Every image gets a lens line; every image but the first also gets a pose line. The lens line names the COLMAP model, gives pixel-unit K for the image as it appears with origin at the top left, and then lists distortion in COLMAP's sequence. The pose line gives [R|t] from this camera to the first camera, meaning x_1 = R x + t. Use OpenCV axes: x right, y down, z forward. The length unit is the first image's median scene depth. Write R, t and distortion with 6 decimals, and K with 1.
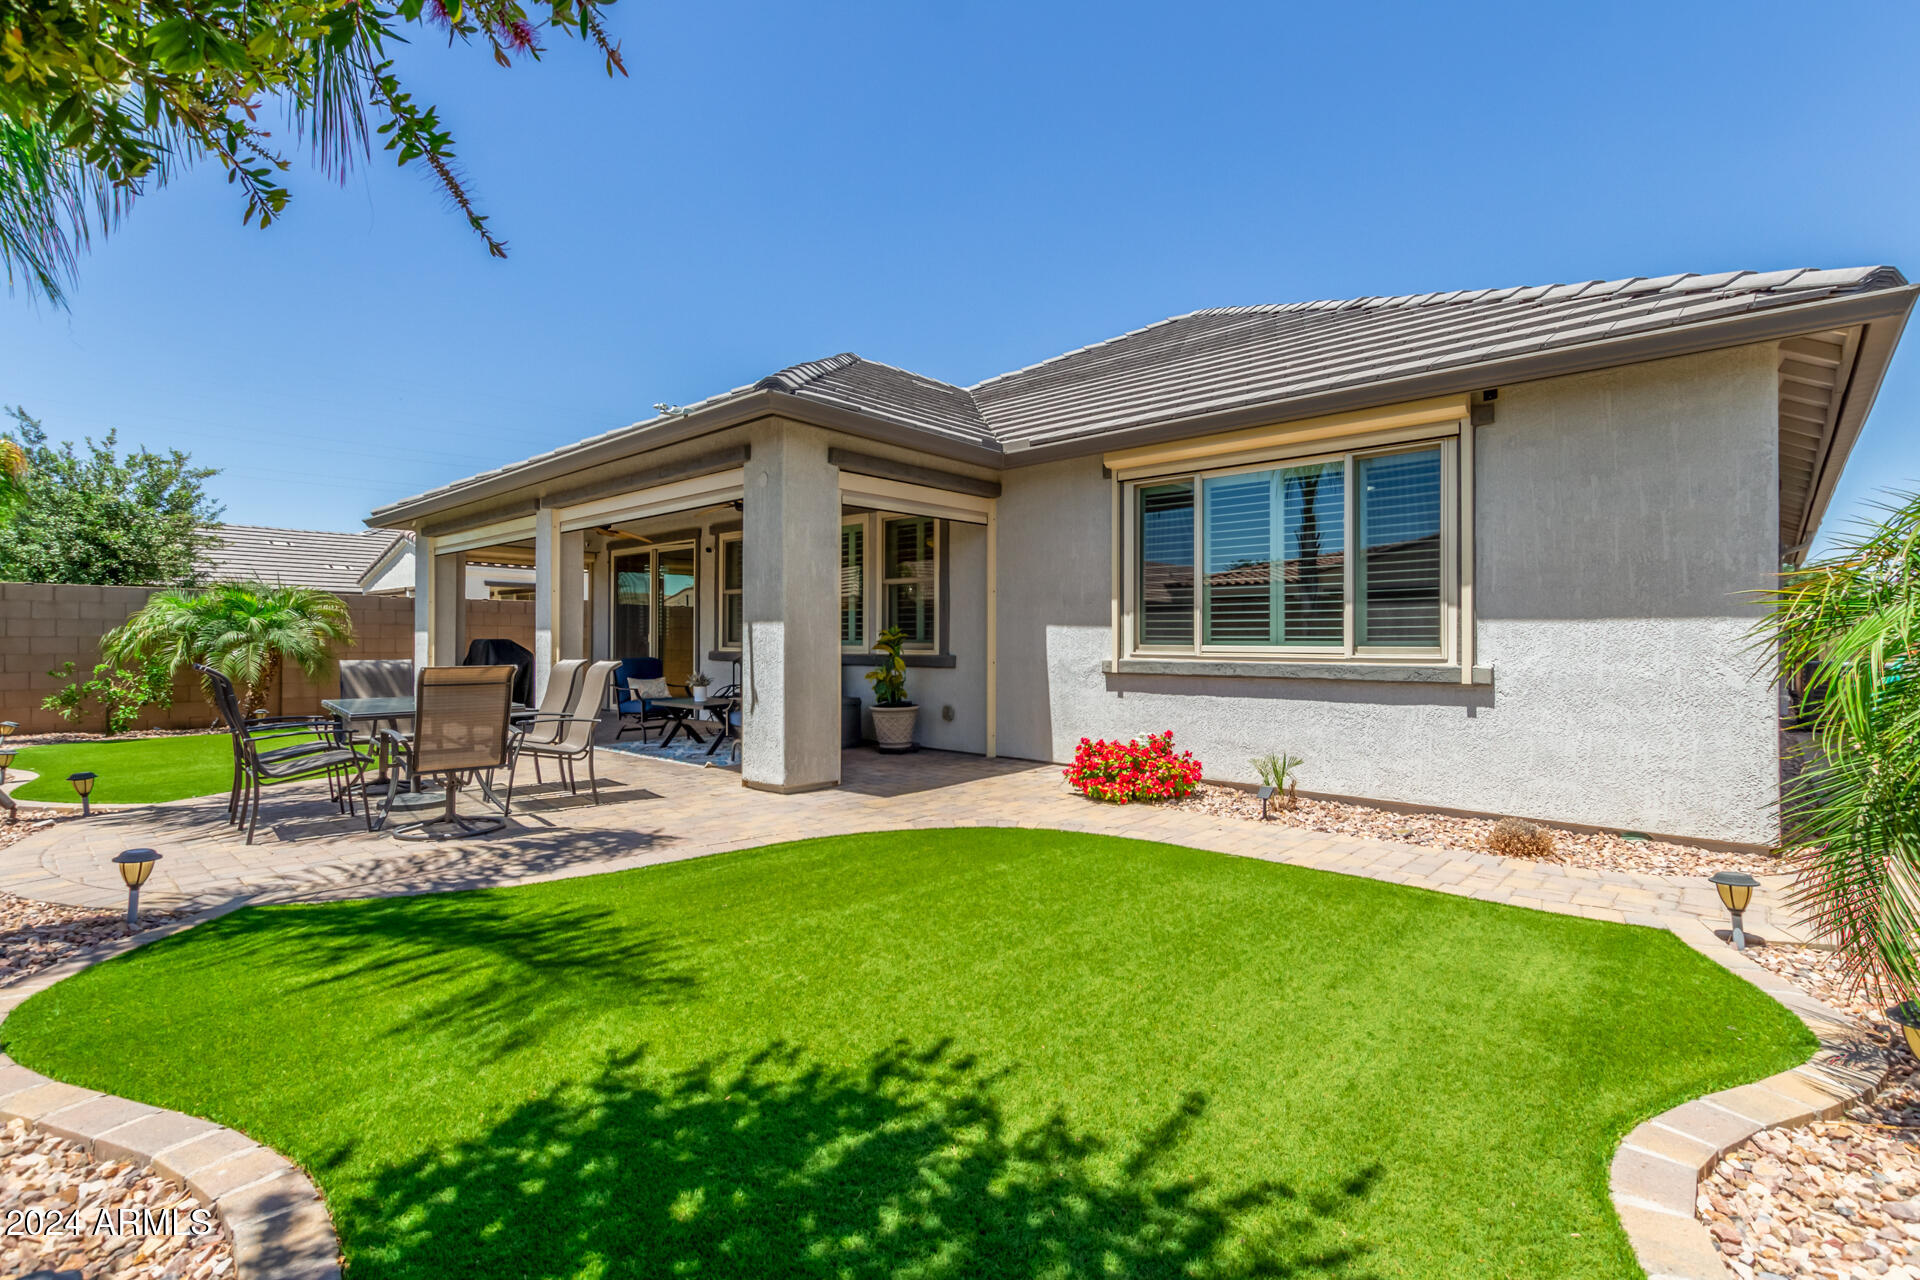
lens RADIAL K [[881.0, 0, 970.5], [0, 881.0, 641.1], [0, 0, 1]] dist [-0.002000, -0.000873]
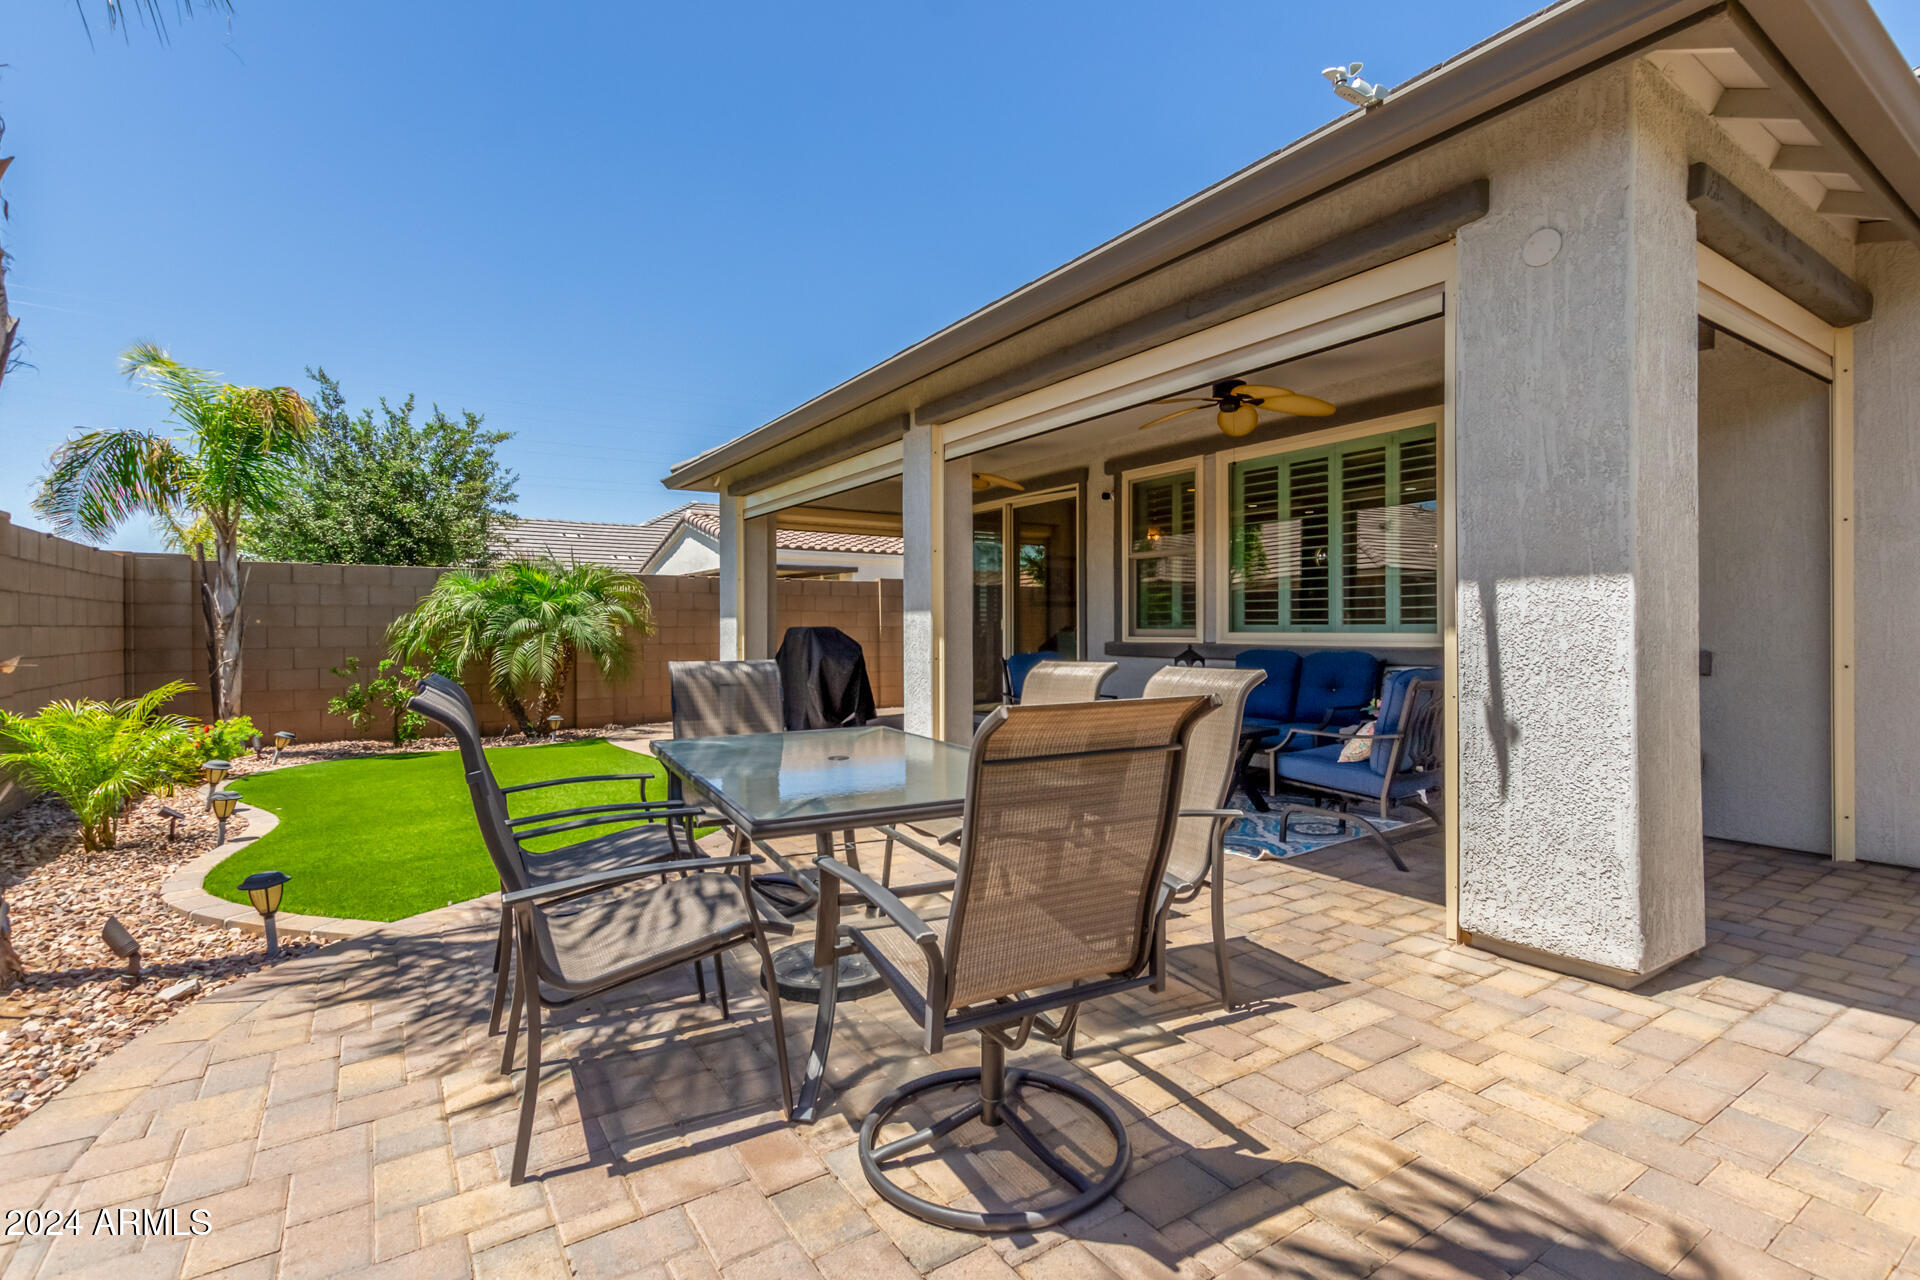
lens RADIAL K [[881.0, 0, 951.5], [0, 881.0, 637.9], [0, 0, 1]] dist [-0.002000, -0.000873]
pose [[0.966949, -0.002406, -0.254960, -0.243780], [0.004637, 0.999956, 0.008148, 0.001775], [0.254929, -0.009060, 0.966917, 0.306304]]
